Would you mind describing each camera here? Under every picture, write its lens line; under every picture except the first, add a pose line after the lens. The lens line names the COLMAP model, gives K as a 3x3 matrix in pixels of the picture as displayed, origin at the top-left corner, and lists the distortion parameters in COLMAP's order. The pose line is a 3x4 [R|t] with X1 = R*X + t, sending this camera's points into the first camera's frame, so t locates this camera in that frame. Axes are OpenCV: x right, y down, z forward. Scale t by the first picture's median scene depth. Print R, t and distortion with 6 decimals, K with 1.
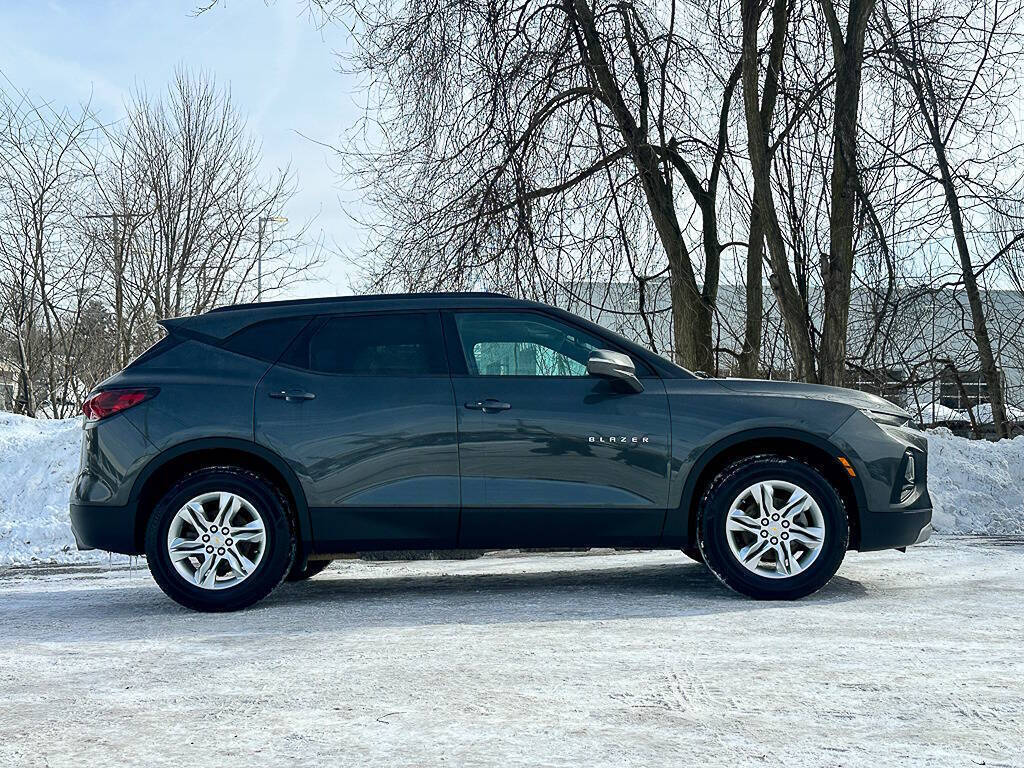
lens RADIAL K [[1215.0, 0, 512.0], [0, 1215.0, 384.0], [0, 0, 1]] dist [0.178811, -0.364532]
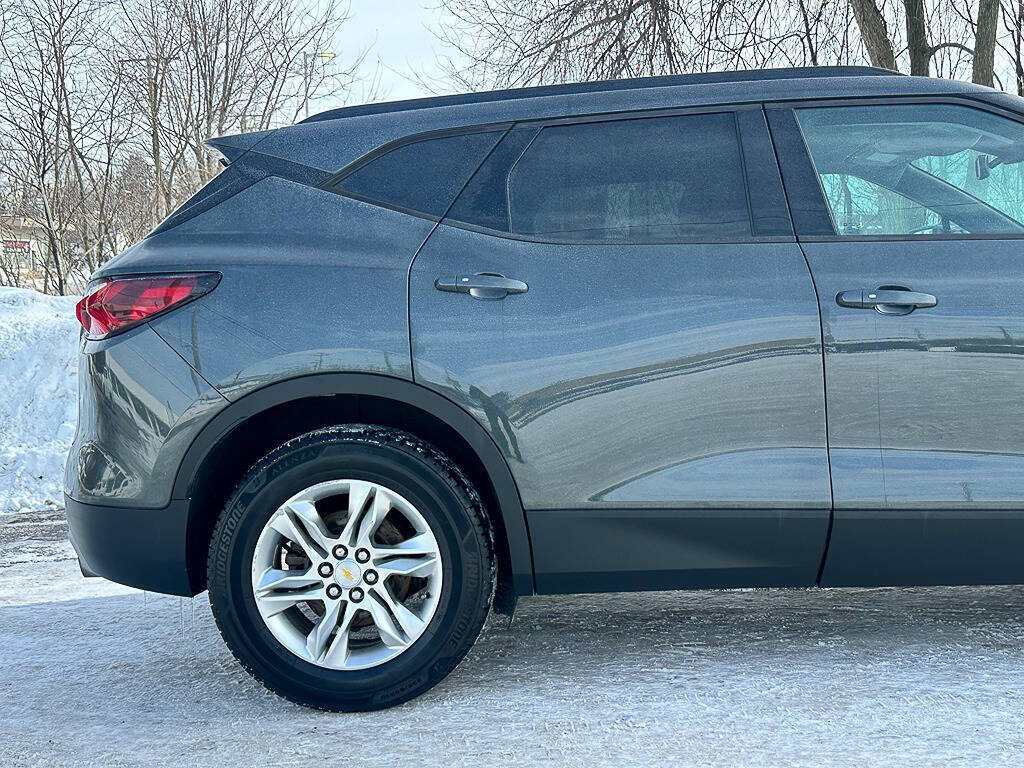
lens RADIAL K [[1215.0, 0, 512.0], [0, 1215.0, 384.0], [0, 0, 1]] dist [0.178811, -0.364532]
pose [[0.999229, -0.013306, -0.036938, -0.146298], [0.017698, 0.992465, 0.121241, -0.010472], [0.035046, -0.121801, 0.991936, 0.490237]]
